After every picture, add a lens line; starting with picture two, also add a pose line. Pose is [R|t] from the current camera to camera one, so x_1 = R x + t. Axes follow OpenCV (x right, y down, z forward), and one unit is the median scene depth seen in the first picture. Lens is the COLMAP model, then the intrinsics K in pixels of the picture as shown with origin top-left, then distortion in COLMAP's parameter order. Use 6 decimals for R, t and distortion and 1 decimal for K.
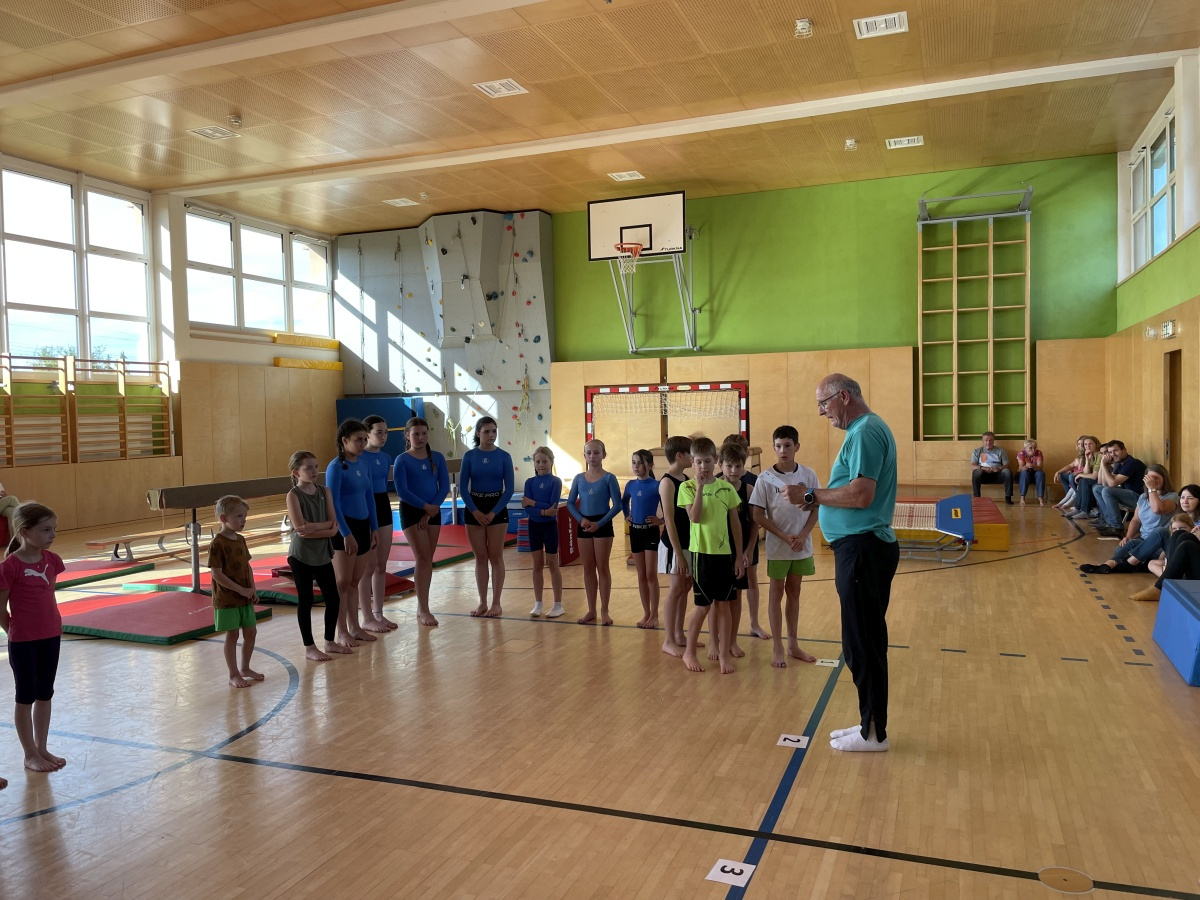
lens RADIAL K [[910.3, 0, 609.0], [0, 910.3, 447.5], [0, 0, 1]] dist [0.093054, -0.130044]
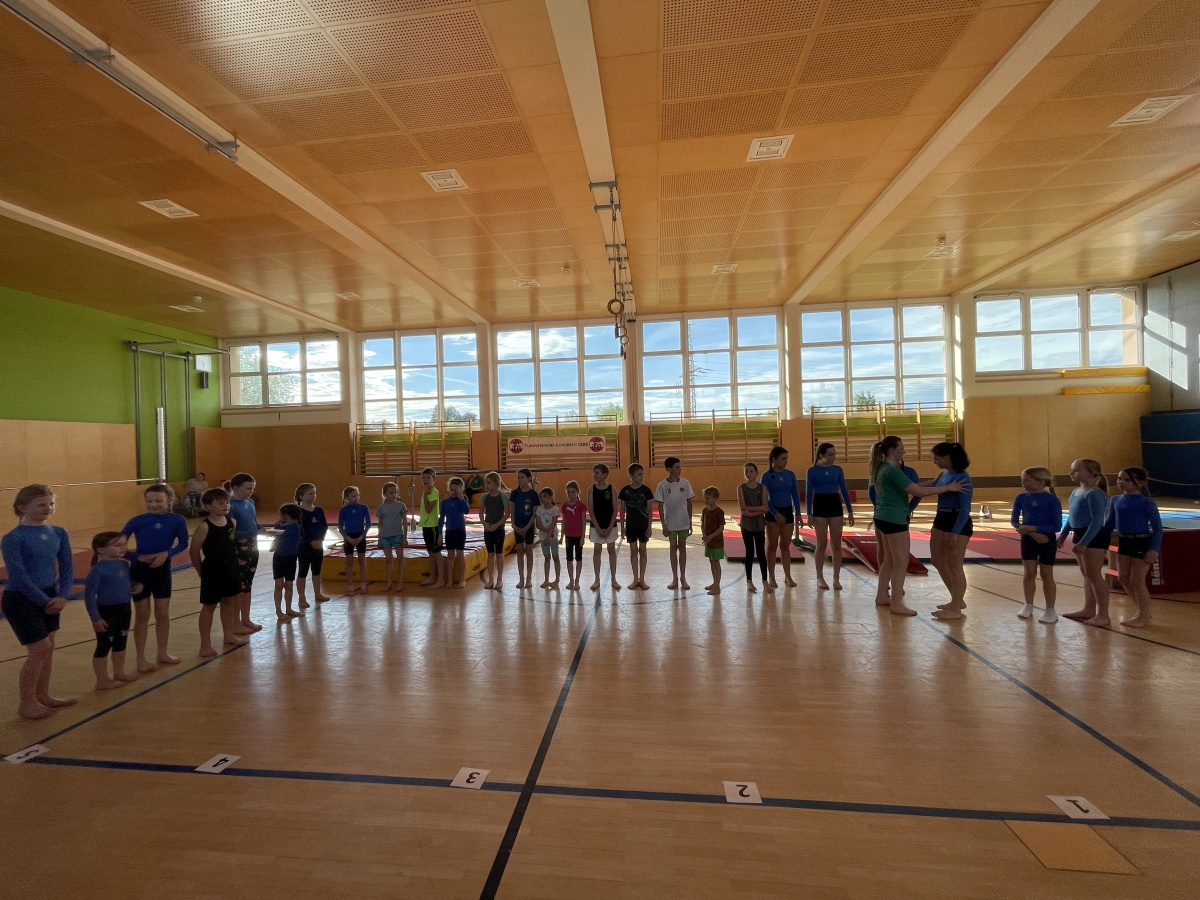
lens RADIAL K [[482.7, 0, 596.9], [0, 482.7, 449.3], [0, 0, 1]] dist [0.000325, -0.001410]
pose [[0.240748, 0.017612, -0.970428, 0.181521], [-0.011445, 0.999817, 0.015306, -0.013957], [0.970520, 0.007422, 0.240905, 0.201489]]
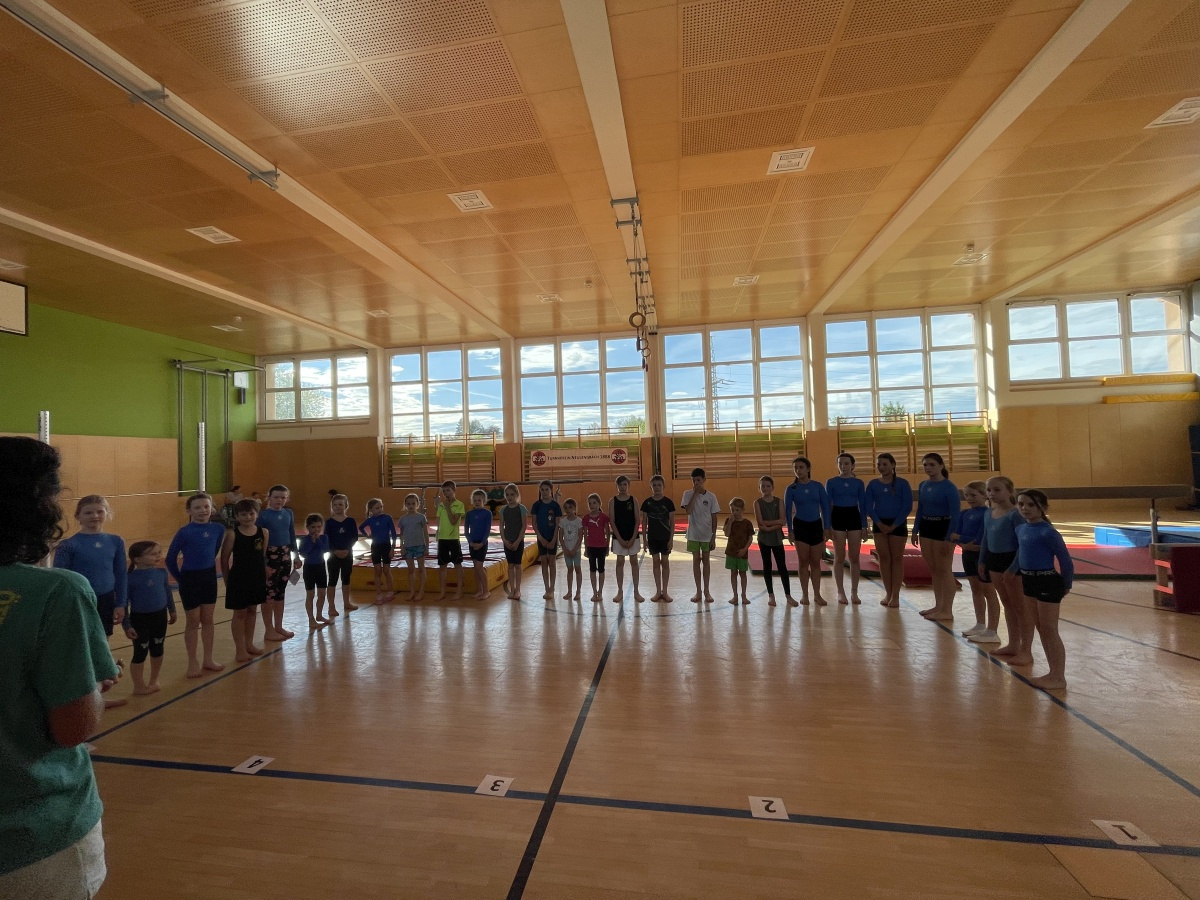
lens RADIAL K [[482.7, 0, 596.8], [0, 482.7, 448.9], [0, 0, 1]] dist [0.000325, -0.001410]
pose [[0.195717, -0.009064, -0.980619, 0.184095], [-0.008448, 0.999905, -0.010928, -0.013356], [0.980624, 0.010423, 0.195622, 0.200840]]
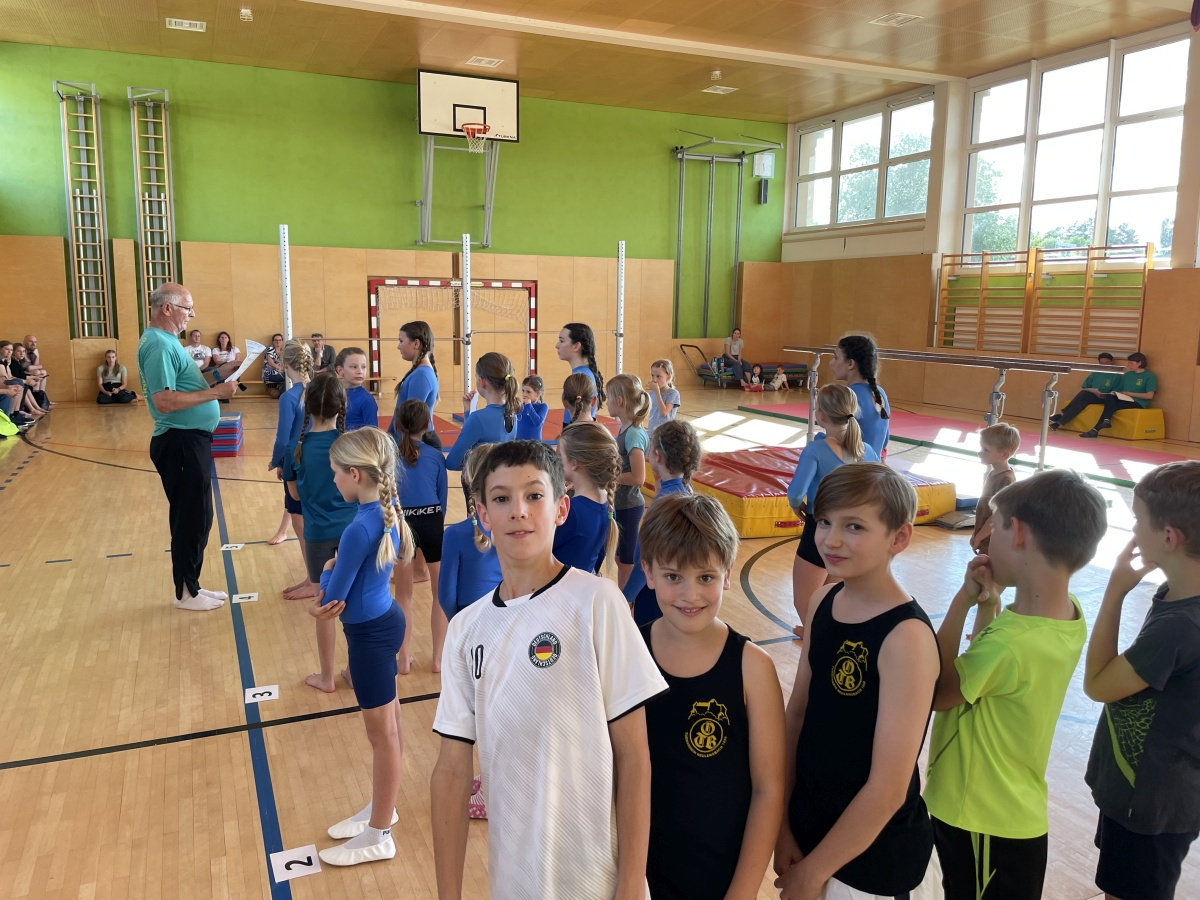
lens RADIAL K [[910.3, 0, 591.8], [0, 910.3, 429.3], [0, 0, 1]] dist [0.093054, -0.130044]
pose [[-0.714736, 0.108493, -0.690928, 0.129281], [-0.024031, 0.983502, 0.179294, -0.027291], [0.698981, 0.144752, -0.700337, 0.431241]]
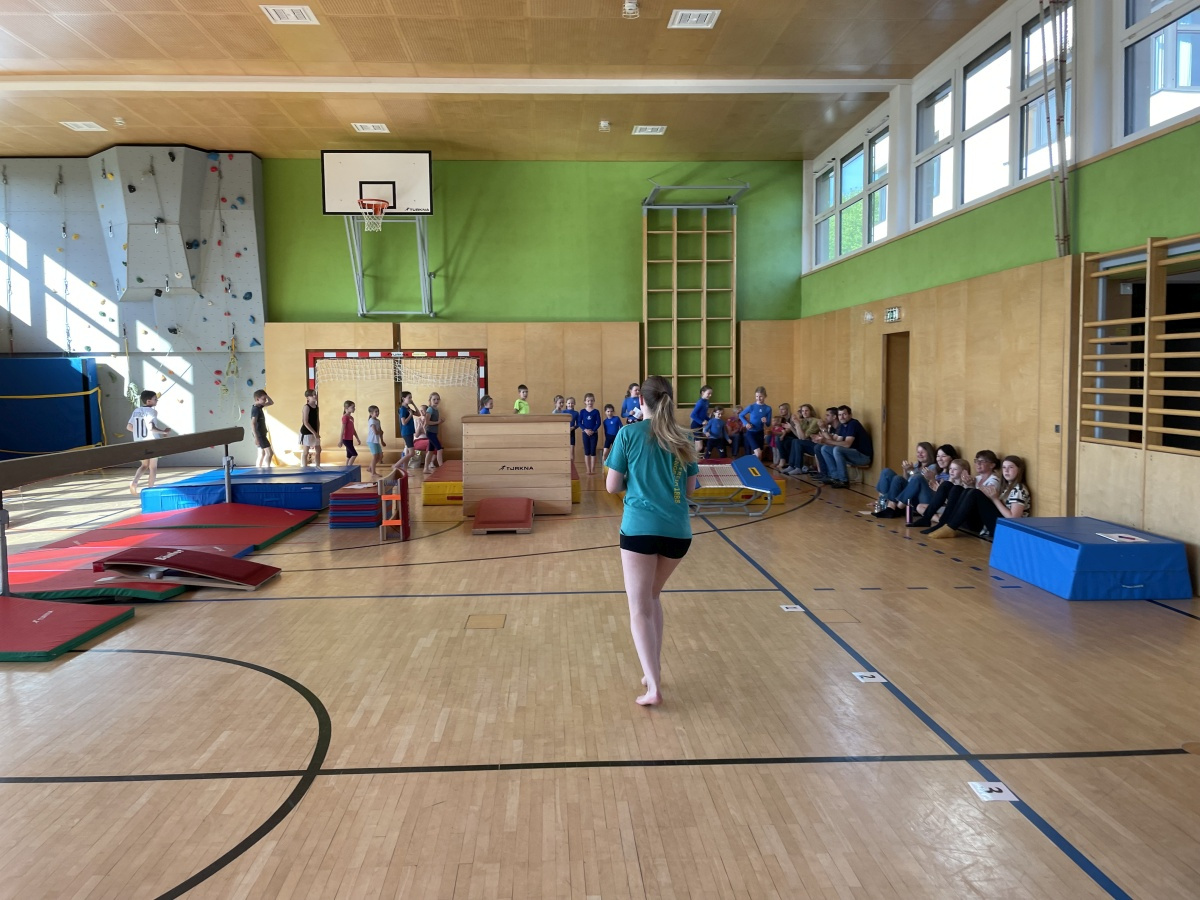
lens RADIAL K [[910.3, 0, 588.7], [0, 910.3, 431.9], [0, 0, 1]] dist [0.093054, -0.130044]
pose [[0.919281, -0.010375, 0.393466, -0.148221], [0.004459, 0.999863, 0.015945, 0.002449], [-0.393578, -0.012903, 0.919201, 0.036169]]
